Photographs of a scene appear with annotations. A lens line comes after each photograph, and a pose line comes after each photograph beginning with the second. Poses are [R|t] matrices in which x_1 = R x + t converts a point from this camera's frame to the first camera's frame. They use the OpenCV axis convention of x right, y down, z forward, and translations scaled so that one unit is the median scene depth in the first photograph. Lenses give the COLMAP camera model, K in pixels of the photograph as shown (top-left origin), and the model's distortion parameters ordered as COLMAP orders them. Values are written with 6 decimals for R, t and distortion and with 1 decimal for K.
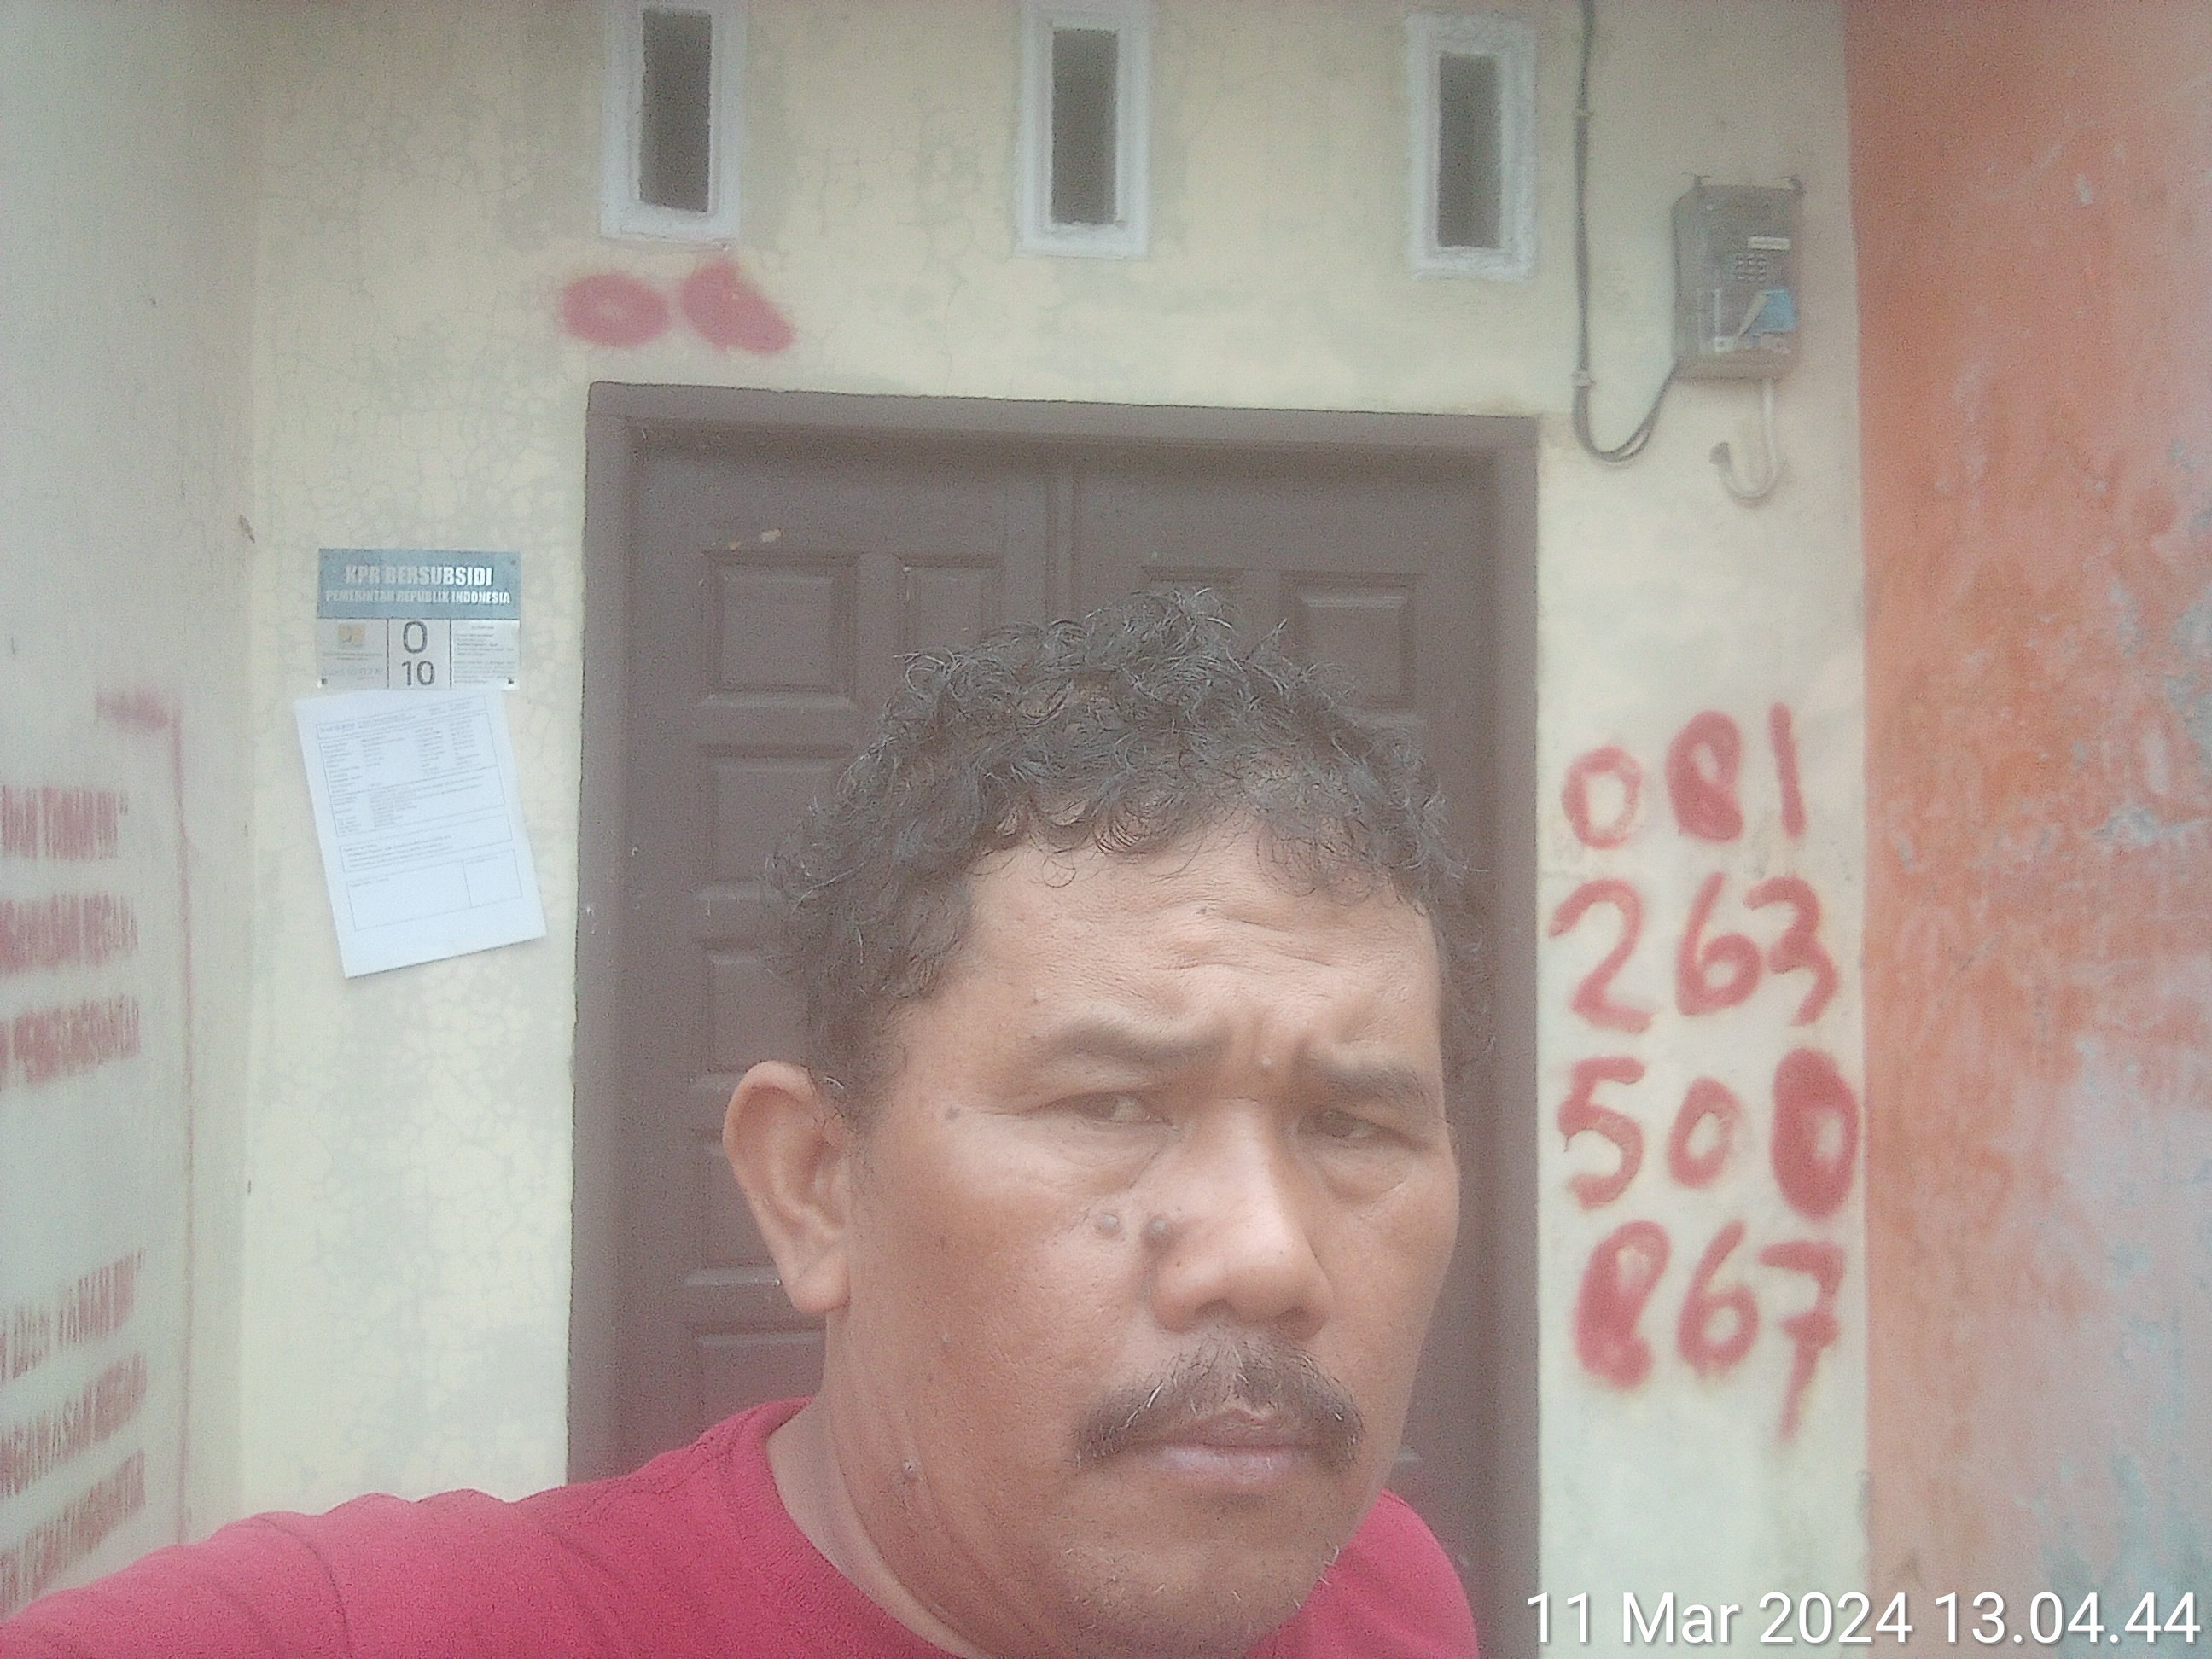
lens RADIAL K [[1973.5, 0, 1106.4], [0, 1973.5, 831.3], [0, 0, 1]] dist [0.000642, -0.000667]
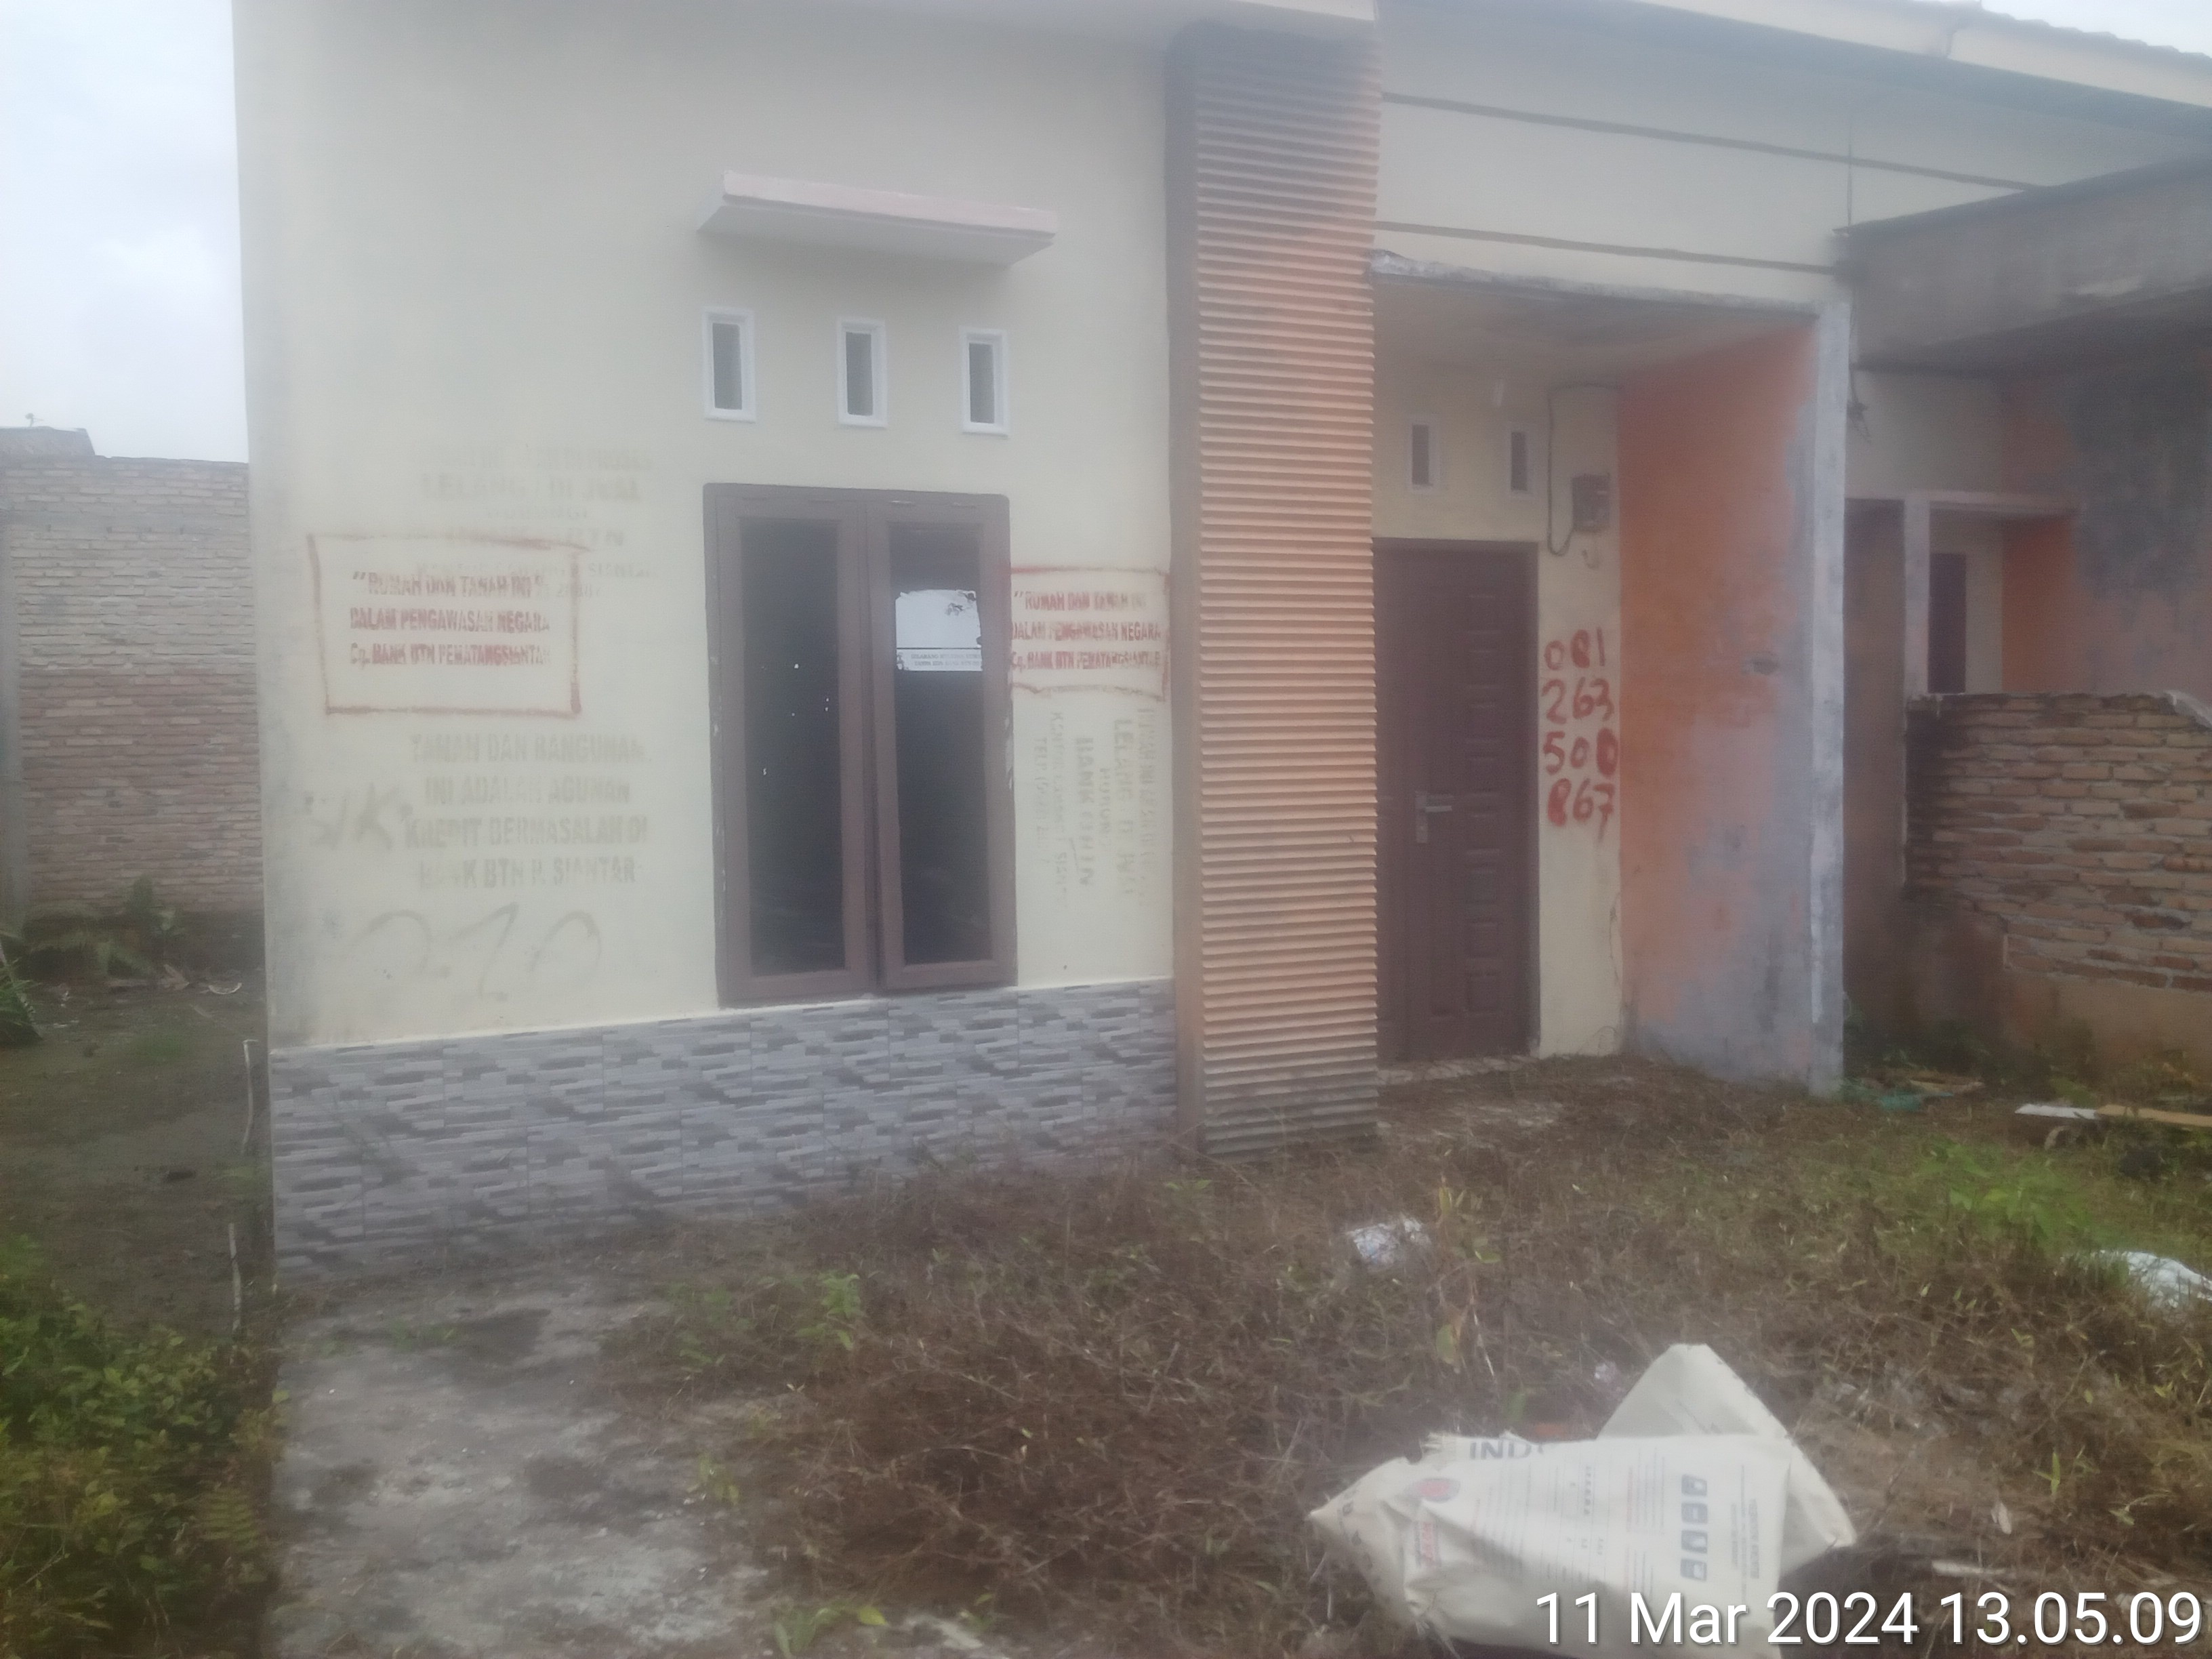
lens RADIAL K [[1779.1, 0, 1125.0], [0, 1779.1, 823.5], [0, 0, 1]] dist [0.088756, -0.150424]
pose [[0.956370, -0.035133, 0.290037, -1.374811], [0.012330, 0.996712, 0.080079, 0.016289], [-0.291897, -0.073009, 0.953659, -1.766904]]
